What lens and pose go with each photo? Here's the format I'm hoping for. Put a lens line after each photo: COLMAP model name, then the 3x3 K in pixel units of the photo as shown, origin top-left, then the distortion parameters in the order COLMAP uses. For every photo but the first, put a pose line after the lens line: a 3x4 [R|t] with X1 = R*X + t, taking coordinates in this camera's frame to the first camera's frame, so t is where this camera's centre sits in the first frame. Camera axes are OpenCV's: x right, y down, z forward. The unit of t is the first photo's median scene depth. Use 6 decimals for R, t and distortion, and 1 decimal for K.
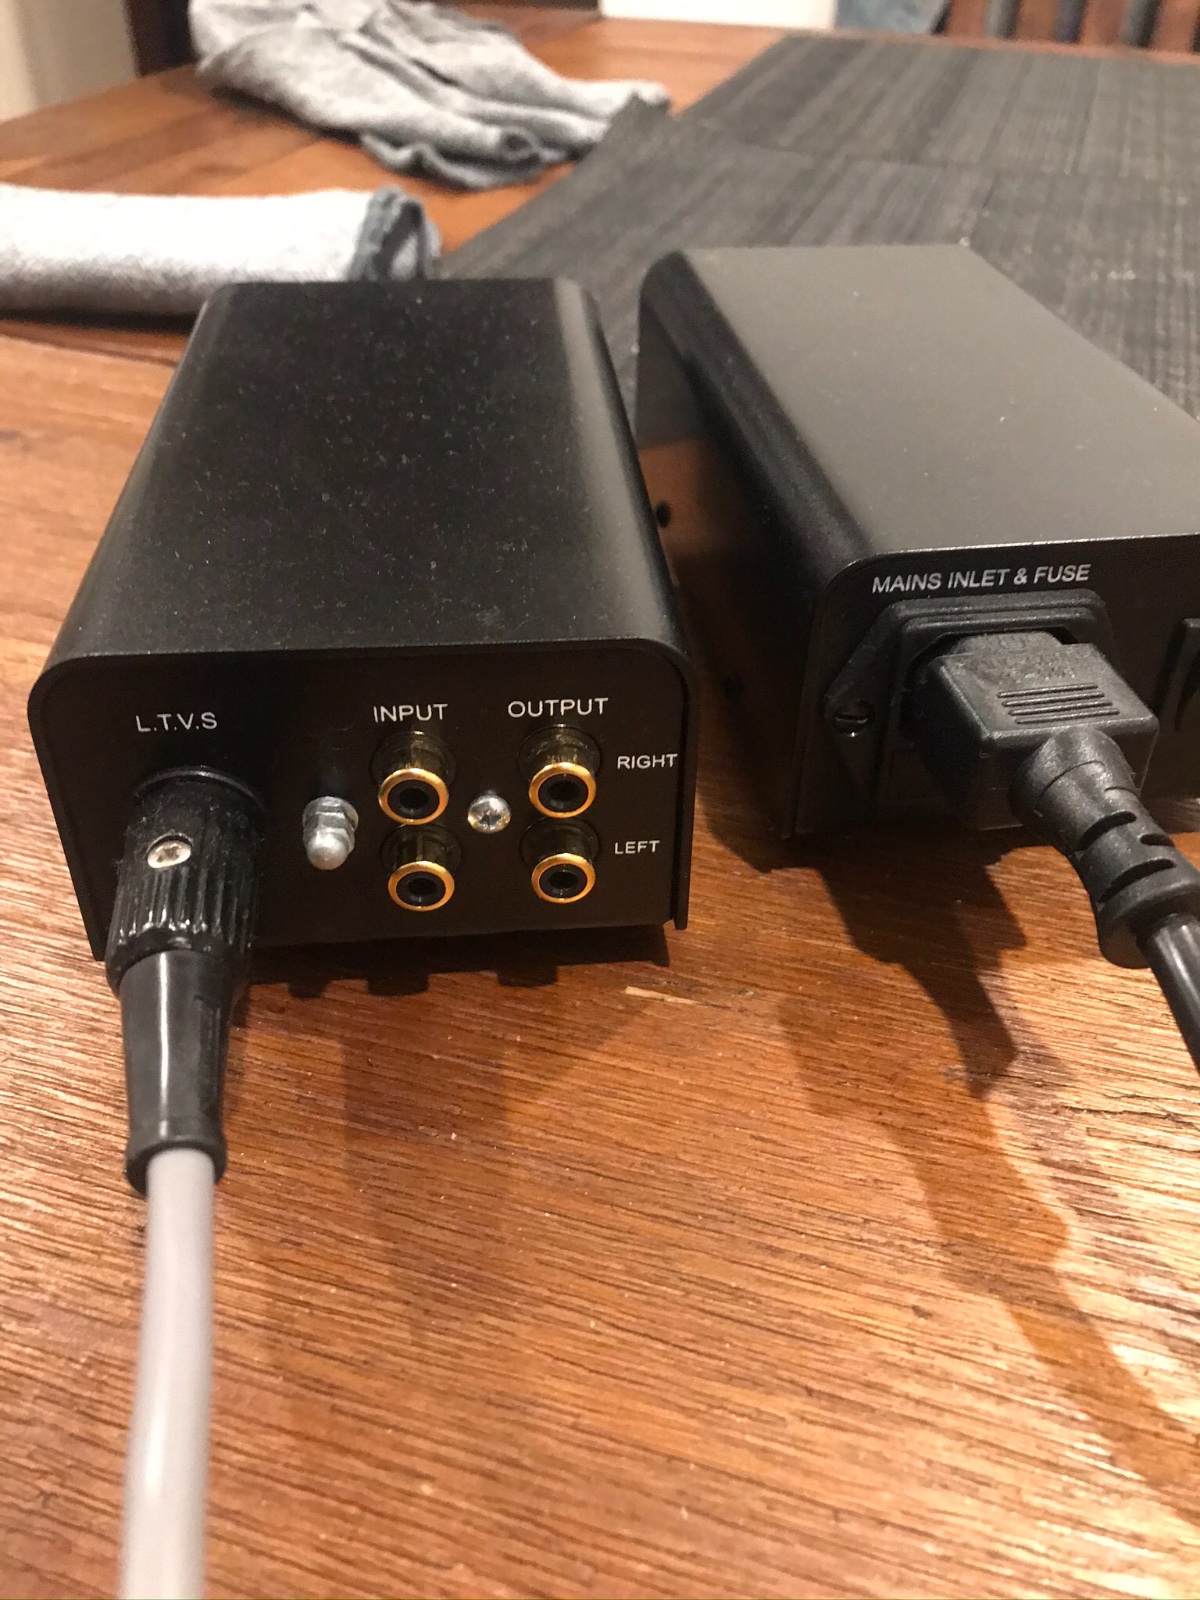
lens RADIAL K [[1269.9, 0, 600.0], [0, 1269.9, 800.0], [0, 0, 1]] dist [-0.004399, 0.004387]
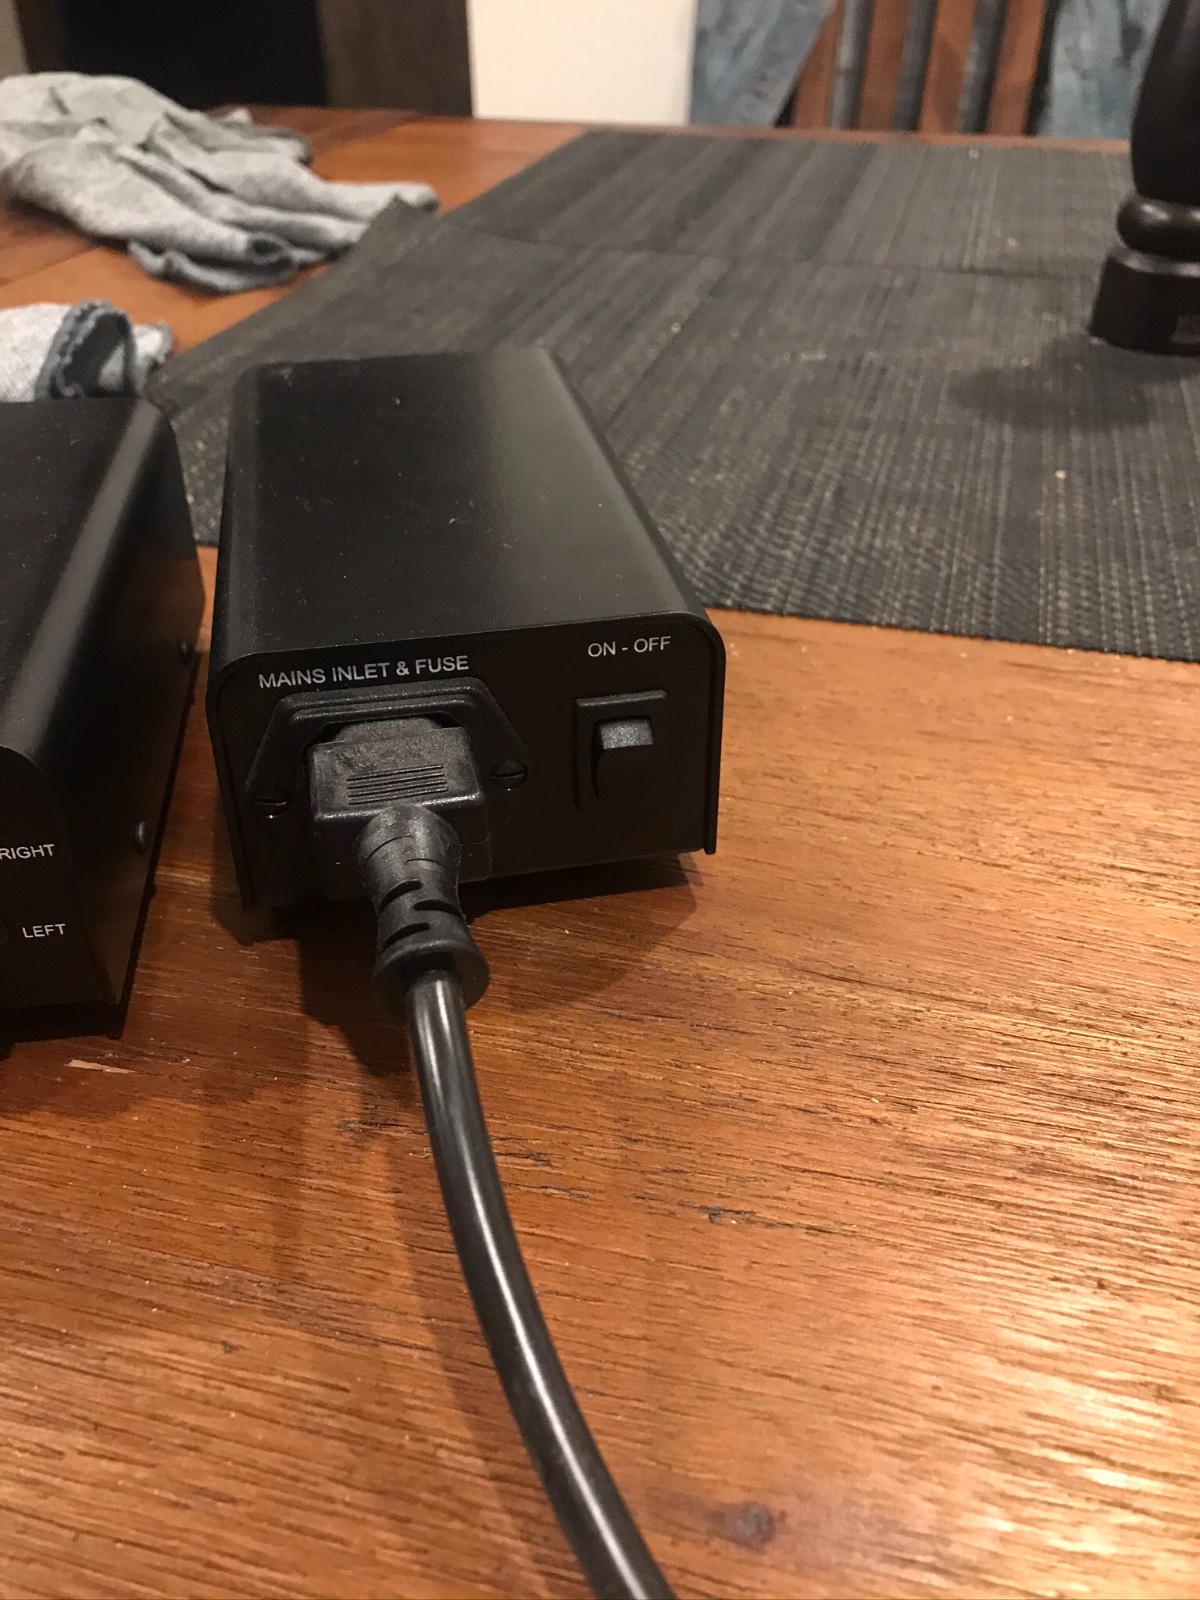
lens RADIAL K [[1278.1, 0, 600.0], [0, 1278.1, 800.0], [0, 0, 1]] dist [0.001950, -0.008612]
pose [[0.998729, -0.041706, 0.028296, 0.485561], [0.043041, 0.997904, -0.048325, -0.000524], [-0.026221, 0.049482, 0.998431, -0.114741]]
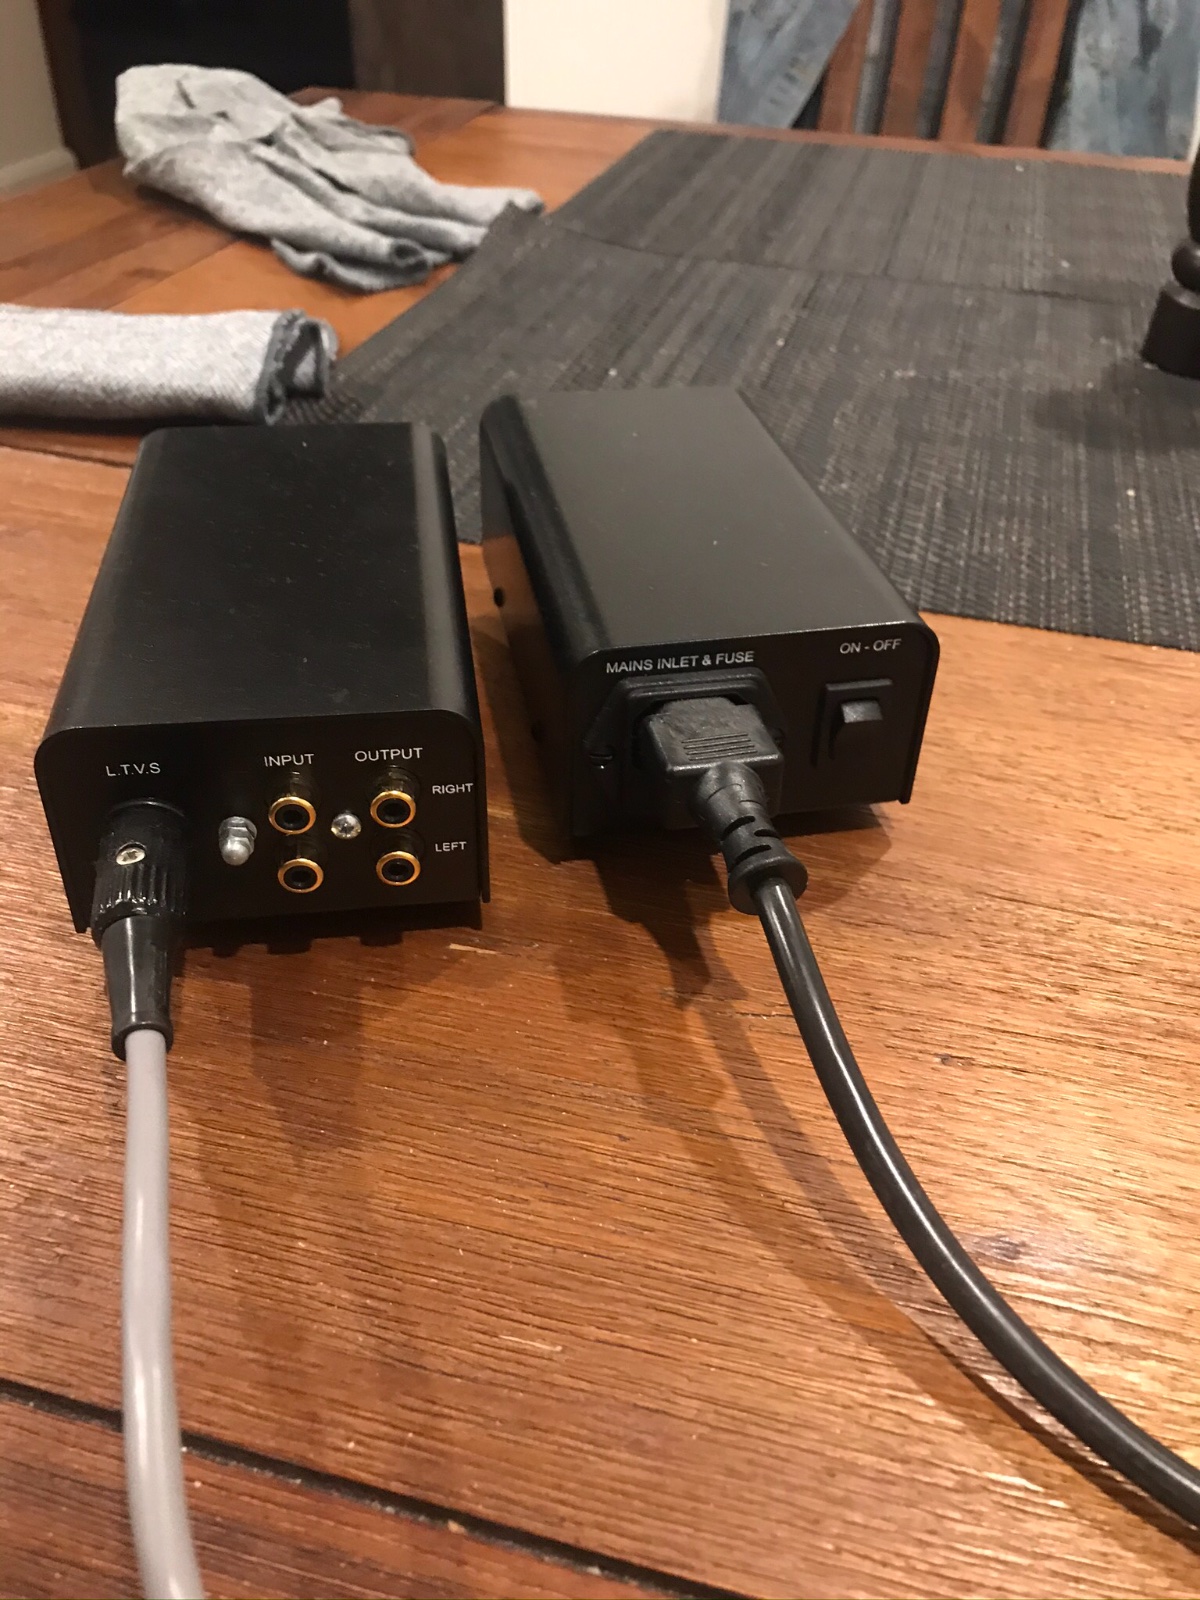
lens RADIAL K [[1269.9, 0, 600.0], [0, 1269.9, 800.0], [0, 0, 1]] dist [-0.004399, 0.004387]
pose [[0.998523, -0.019095, 0.050857, 0.132071], [0.019728, 0.999734, -0.011972, 0.003981], [-0.050614, 0.012958, 0.998634, -0.492450]]
